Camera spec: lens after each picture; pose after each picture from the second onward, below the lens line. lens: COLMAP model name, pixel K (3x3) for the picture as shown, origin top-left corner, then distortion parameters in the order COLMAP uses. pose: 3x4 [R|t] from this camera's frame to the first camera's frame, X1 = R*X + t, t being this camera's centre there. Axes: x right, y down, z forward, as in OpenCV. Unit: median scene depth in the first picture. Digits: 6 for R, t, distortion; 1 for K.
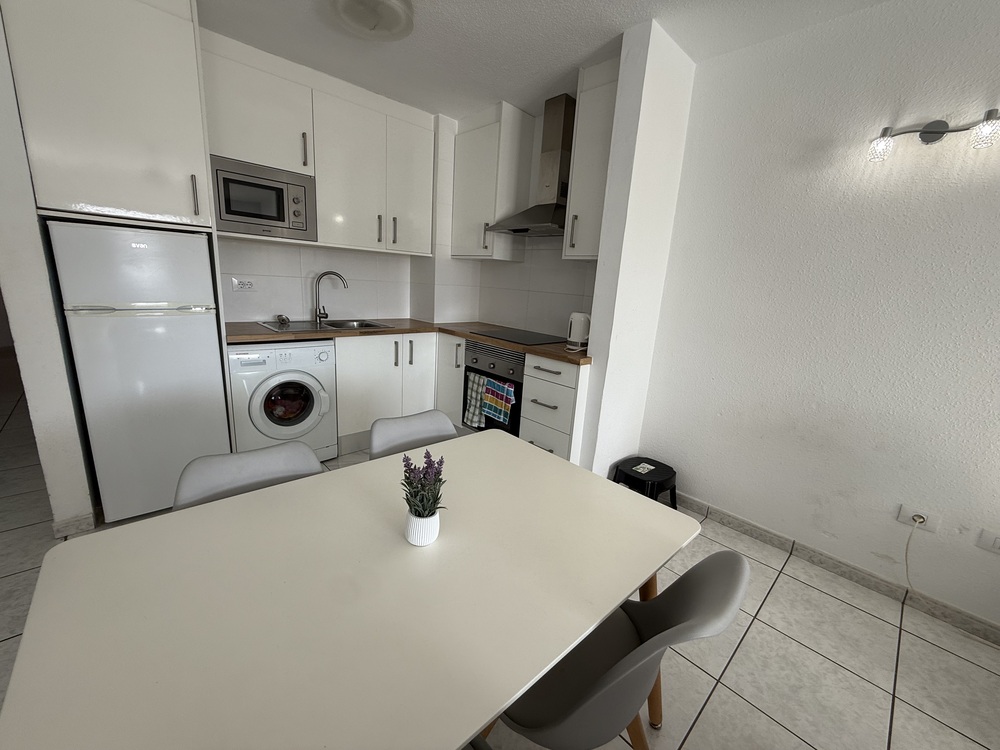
lens RADIAL K [[397.6, 0, 498.3], [0, 397.6, 375.0], [0, 0, 1]] dist [-0.004822, 0.001439]
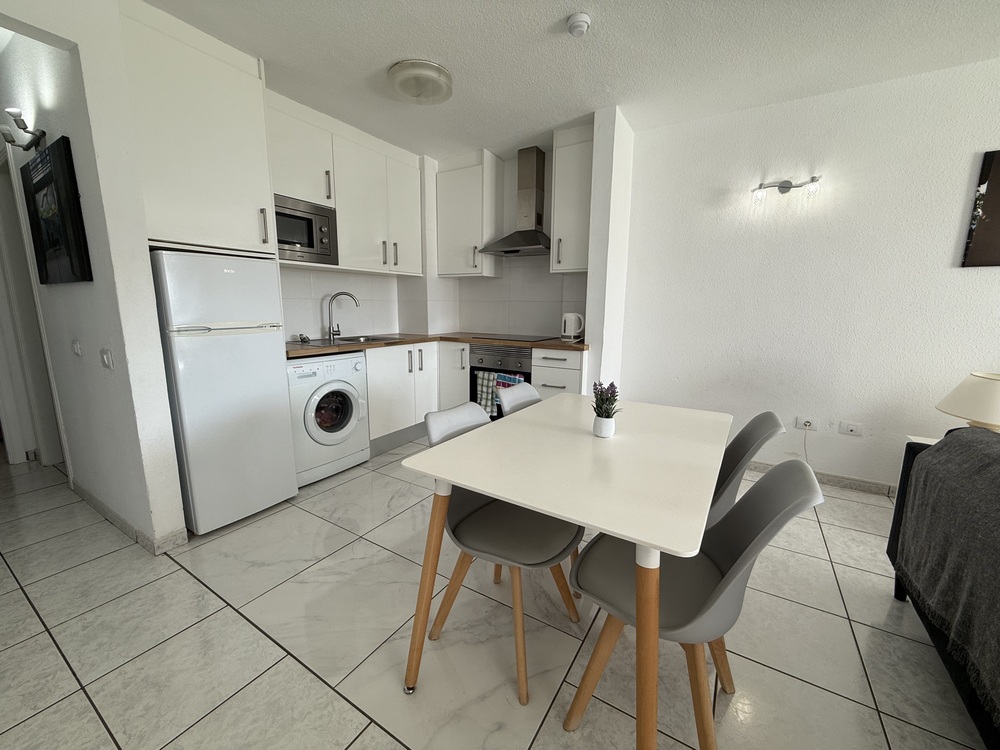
lens RADIAL K [[397.6, 0, 498.2], [0, 397.6, 375.4], [0, 0, 1]] dist [-0.004822, 0.001439]
pose [[0.964312, -0.098440, 0.245787, -0.336796], [0.110764, 0.993165, -0.036796, 0.061787], [-0.240485, 0.062707, 0.968625, -0.168380]]
